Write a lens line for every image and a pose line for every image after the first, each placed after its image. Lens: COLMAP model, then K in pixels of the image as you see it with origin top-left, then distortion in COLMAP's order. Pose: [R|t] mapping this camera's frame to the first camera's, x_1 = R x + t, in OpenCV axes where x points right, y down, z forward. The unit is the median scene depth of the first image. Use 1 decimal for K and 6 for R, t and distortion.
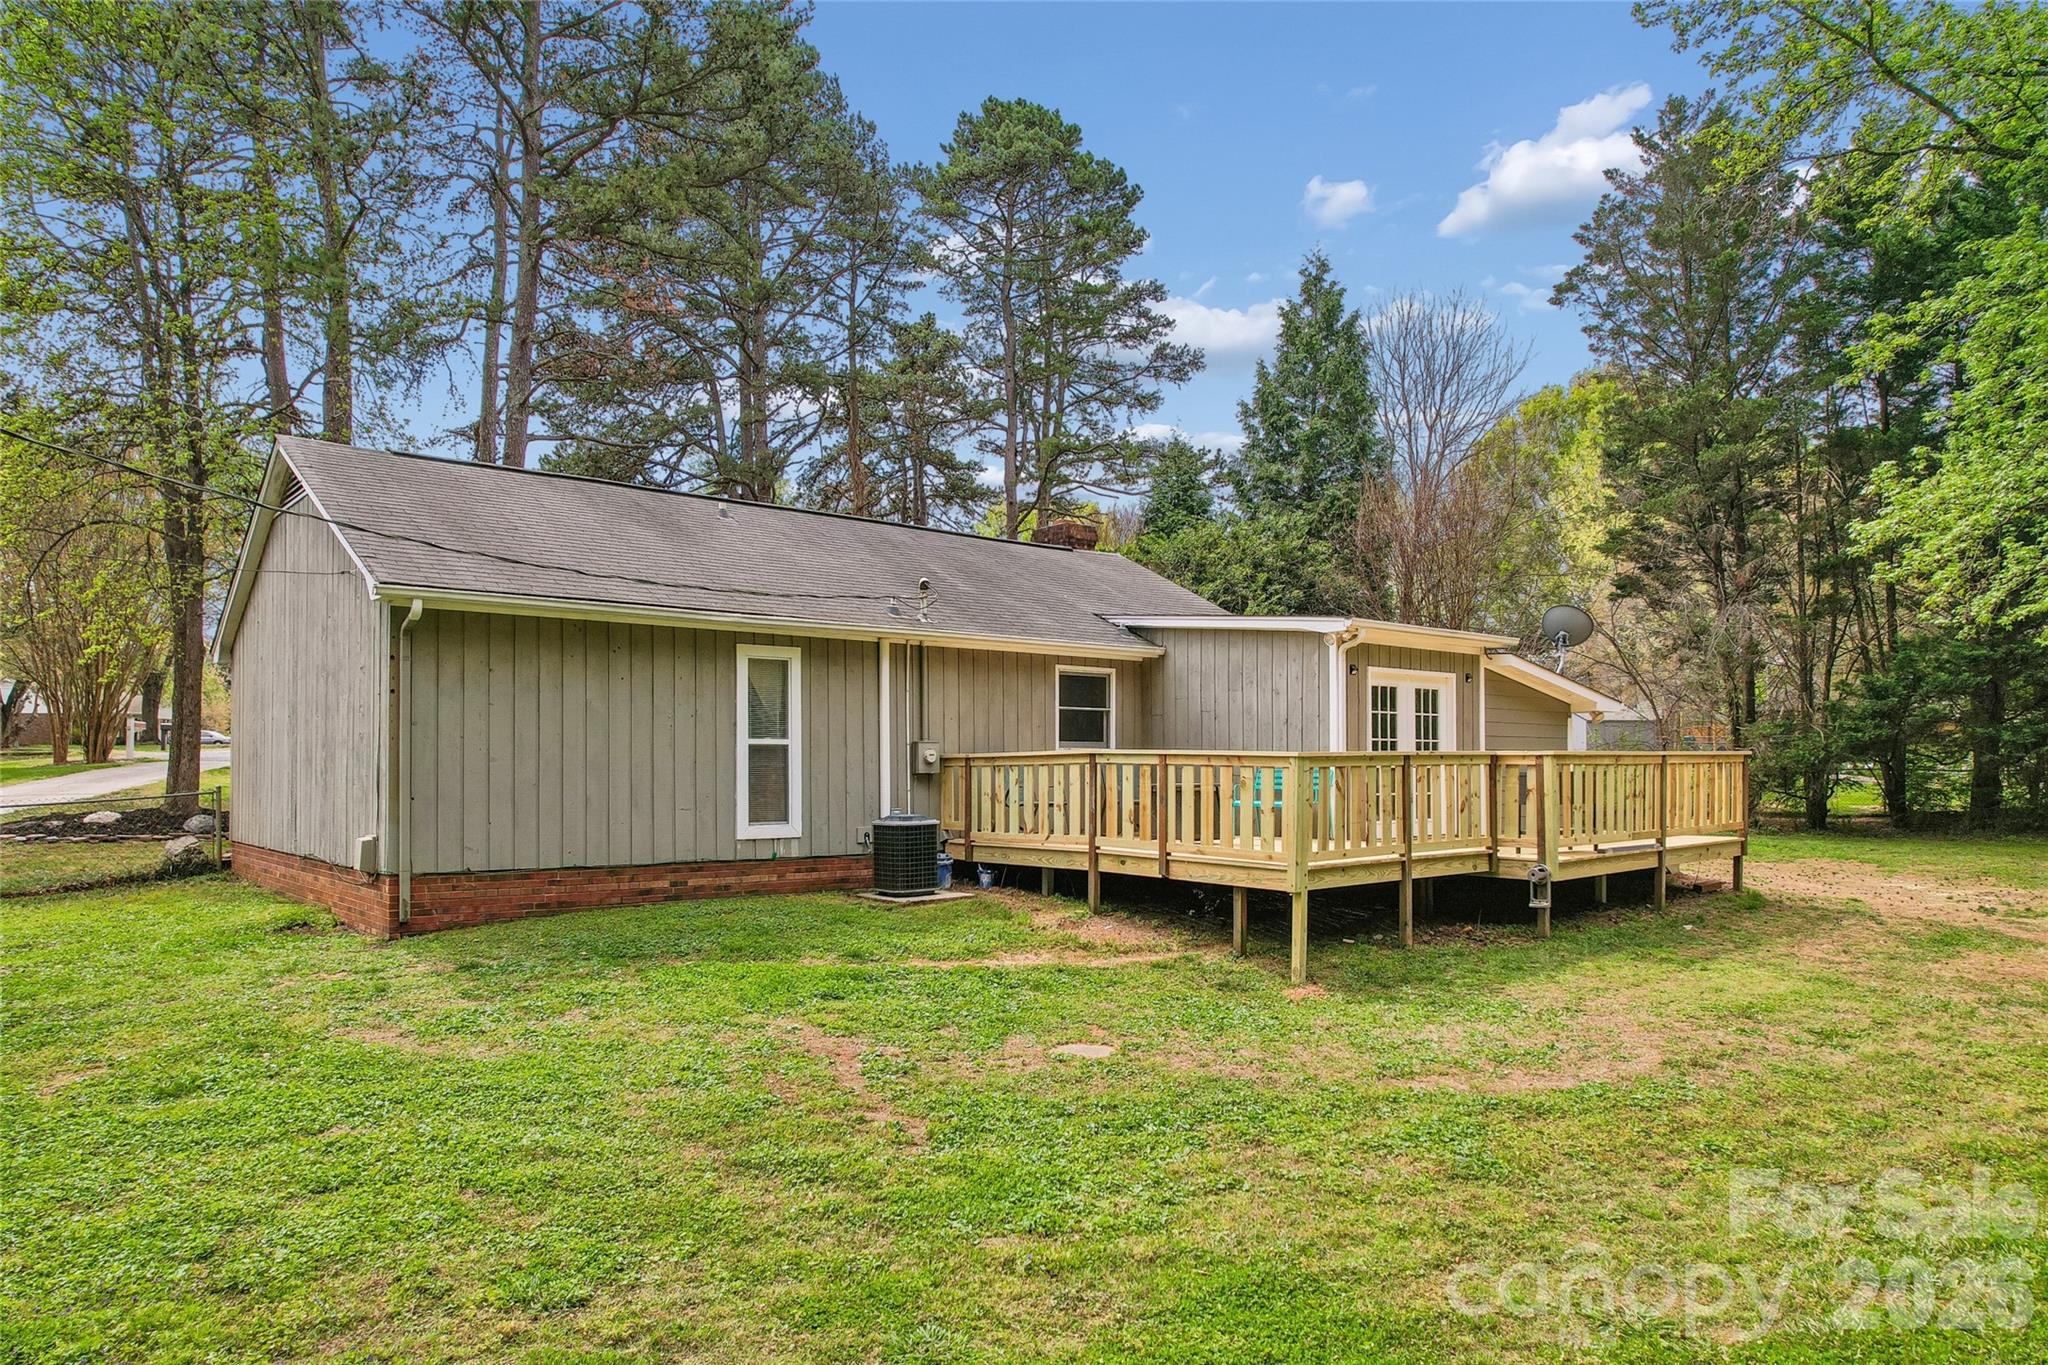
lens RADIAL K [[1287.4, 0, 1035.1], [0, 1287.4, 690.7], [0, 0, 1]] dist [-0.034185, -0.000196]
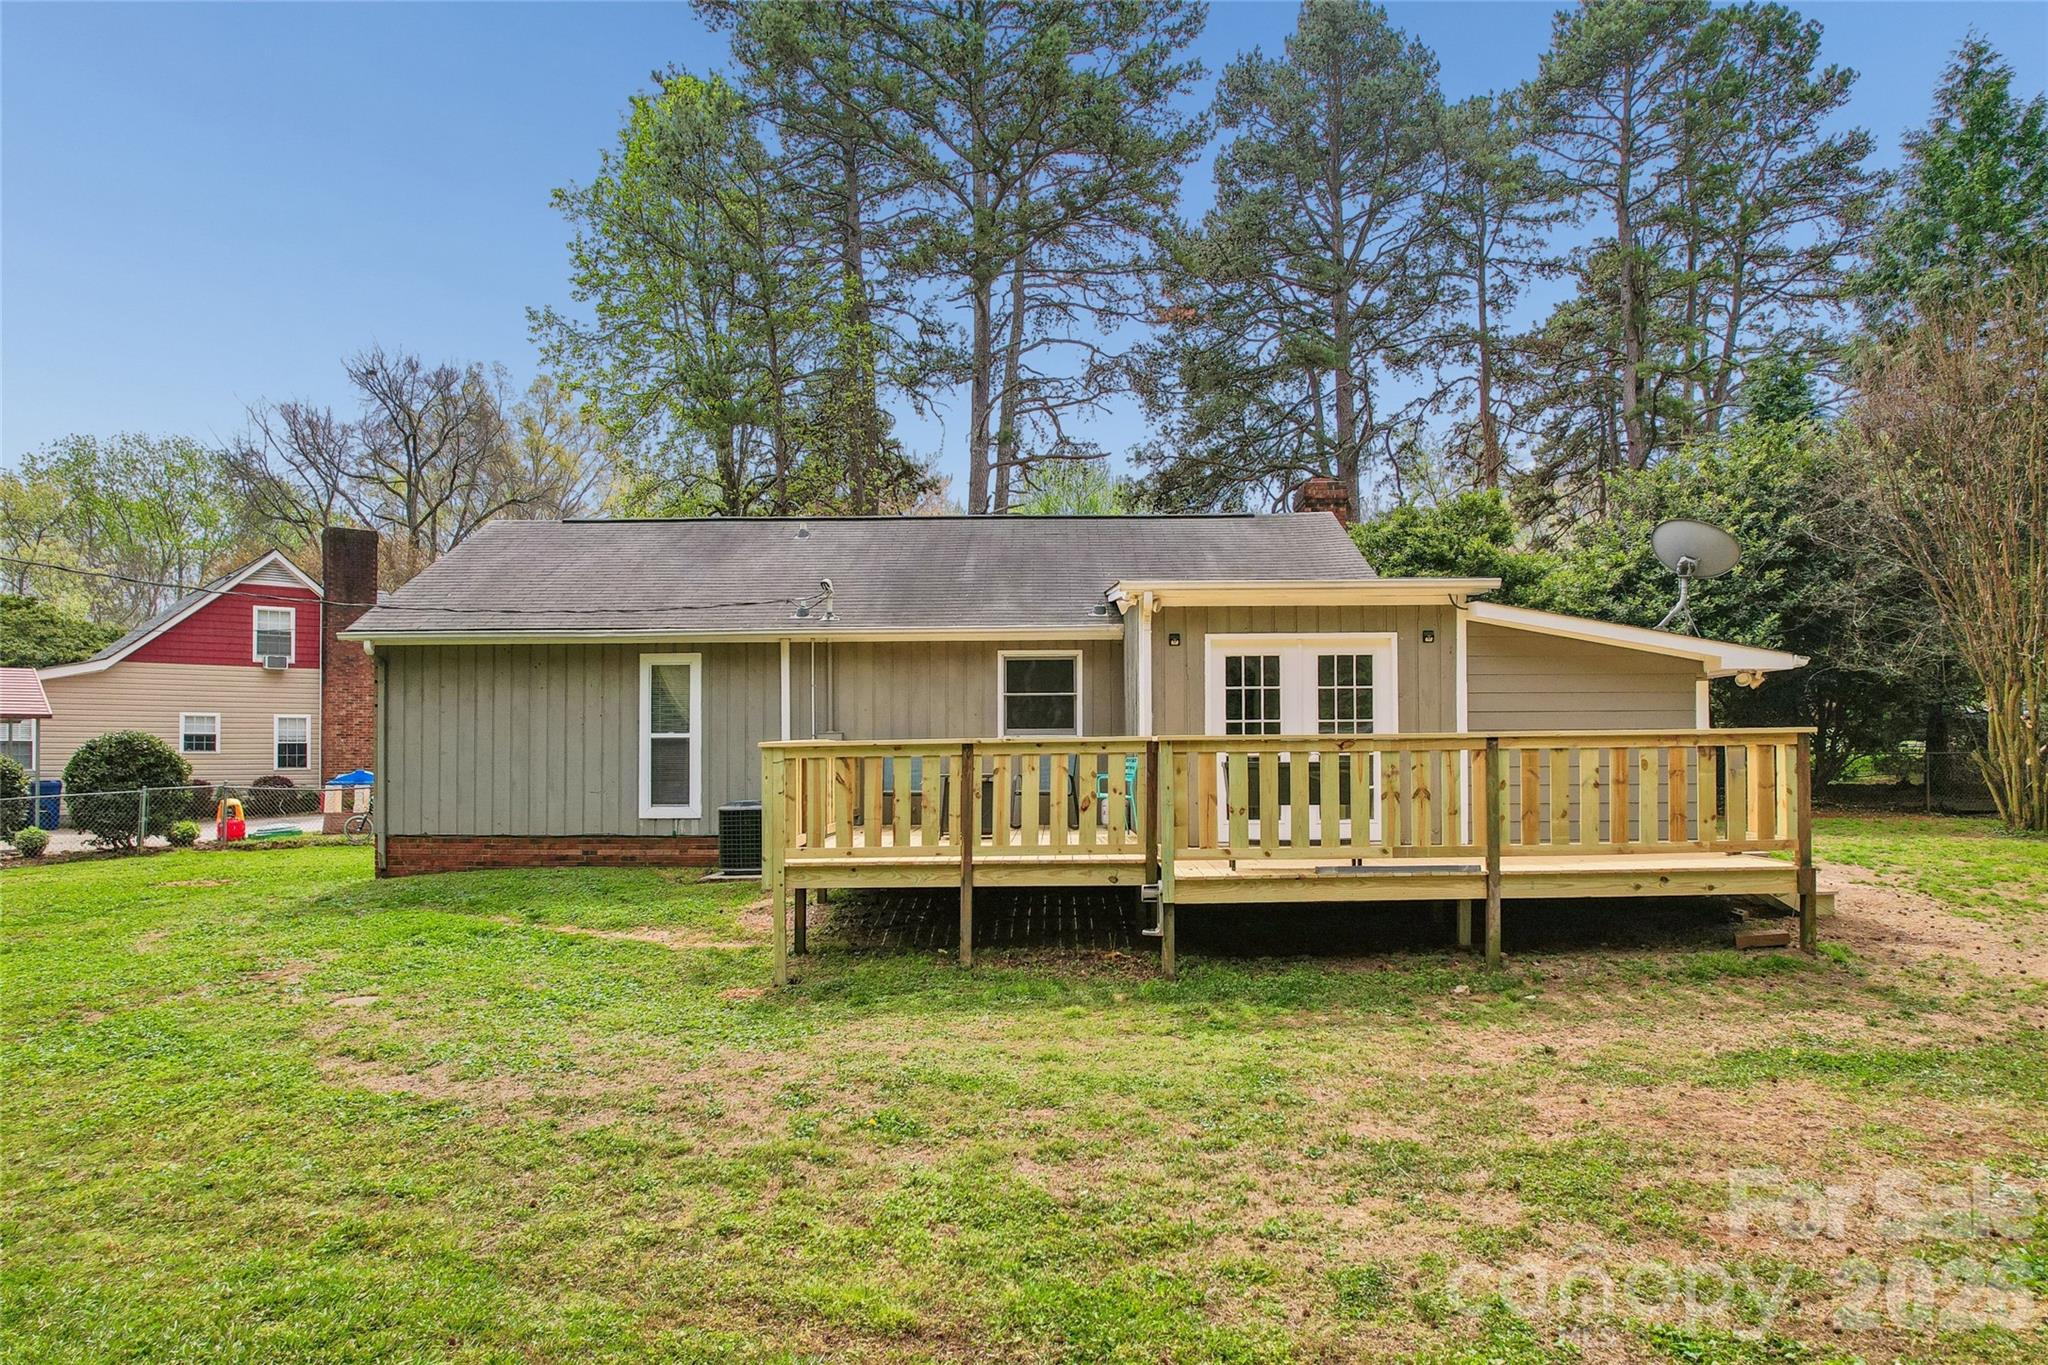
lens RADIAL K [[1287.4, 0, 1033.5], [0, 1287.4, 675.9], [0, 0, 1]] dist [-0.034185, -0.000196]
pose [[0.758186, -0.043100, -0.650612, 0.786645], [0.045320, 0.998883, -0.013359, 0.015565], [0.650461, -0.019357, 0.759293, 0.321543]]
